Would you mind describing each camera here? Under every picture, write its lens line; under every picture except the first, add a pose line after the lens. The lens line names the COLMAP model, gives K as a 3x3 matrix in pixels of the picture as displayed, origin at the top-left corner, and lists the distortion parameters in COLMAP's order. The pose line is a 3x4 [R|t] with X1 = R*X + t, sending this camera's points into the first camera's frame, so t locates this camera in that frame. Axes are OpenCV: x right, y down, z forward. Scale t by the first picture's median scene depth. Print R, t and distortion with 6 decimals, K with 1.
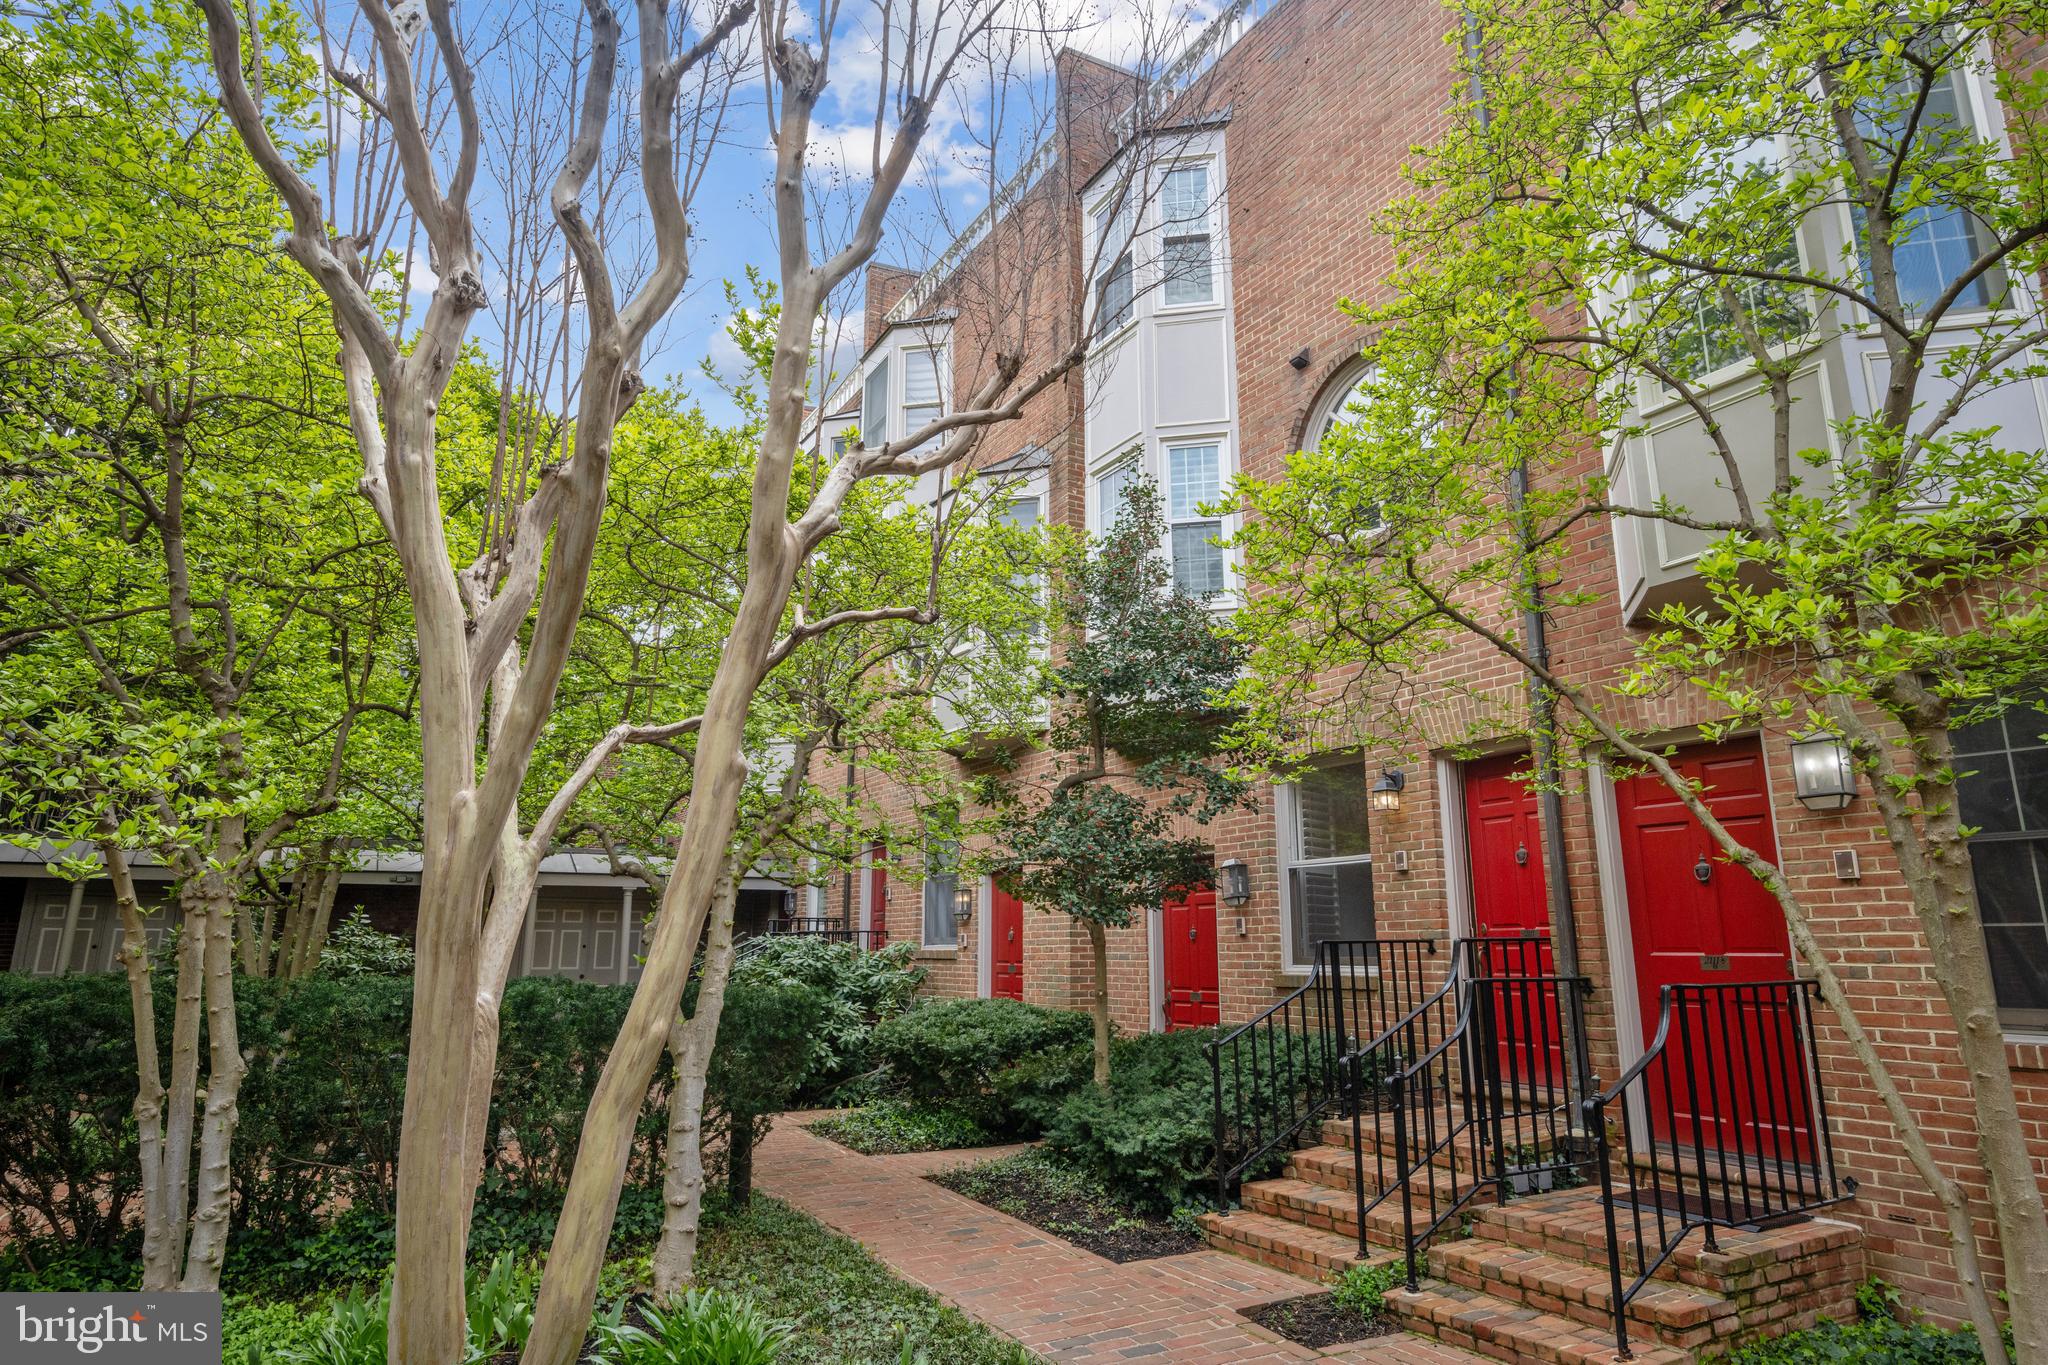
lens RADIAL K [[1158.9, 0, 1034.9], [0, 1158.9, 682.4], [0, 0, 1]] dist [-0.004805, -0.000138]
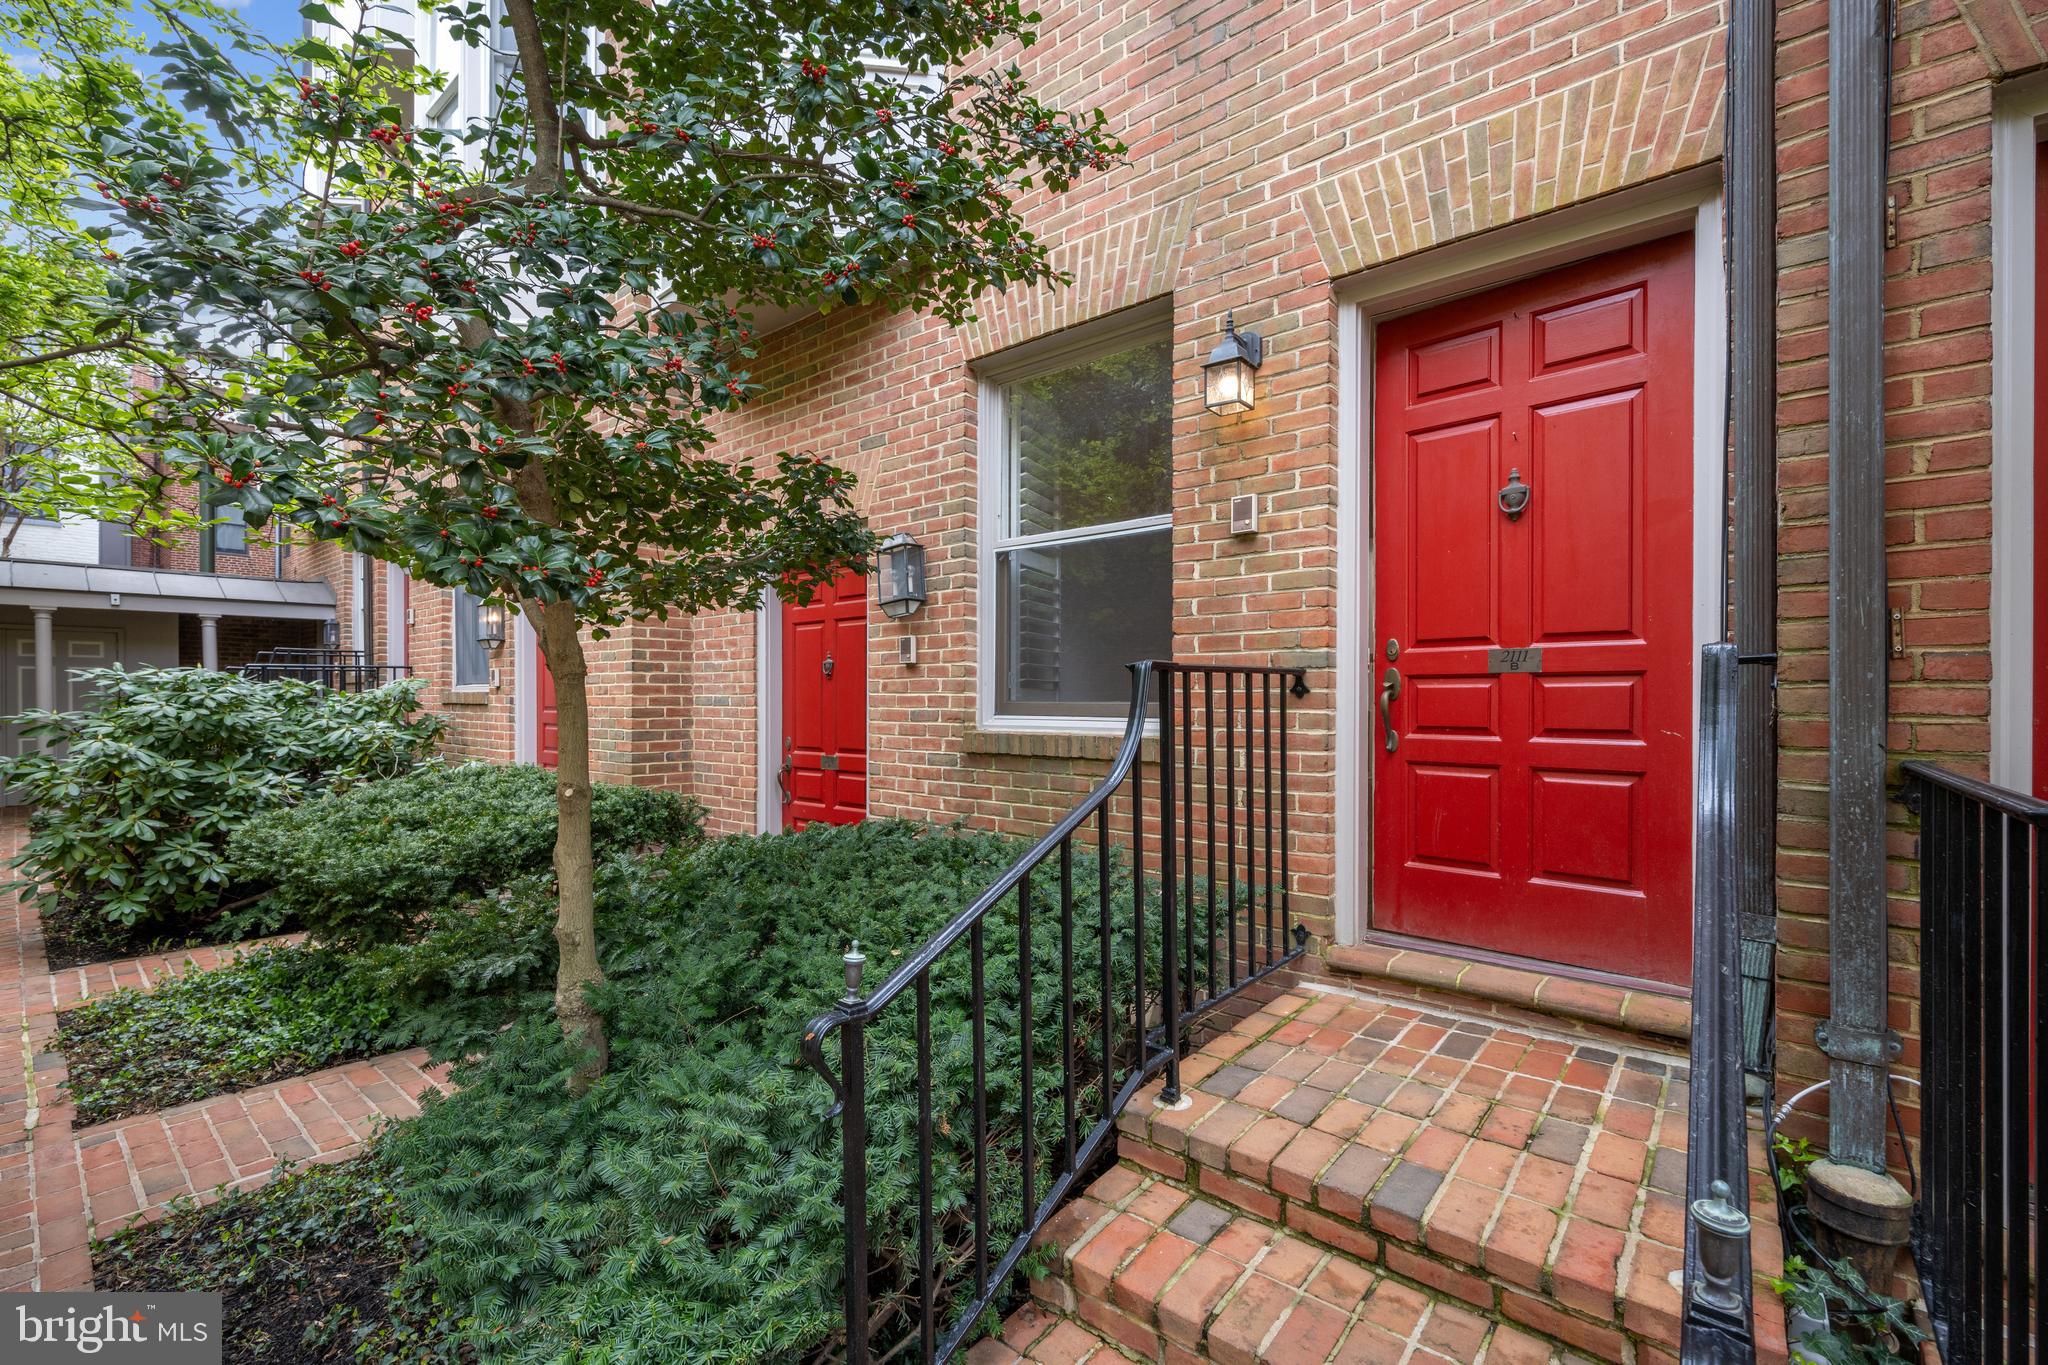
lens RADIAL K [[893.5, 0, 1031.4], [0, 893.5, 689.3], [0, 0, 1]] dist [0.004843, 0.000180]
pose [[0.943658, 0.001025, 0.330921, 0.090658], [-0.074015, 0.975315, 0.208043, 0.136794], [-0.322539, -0.220815, 0.920440, 0.584397]]
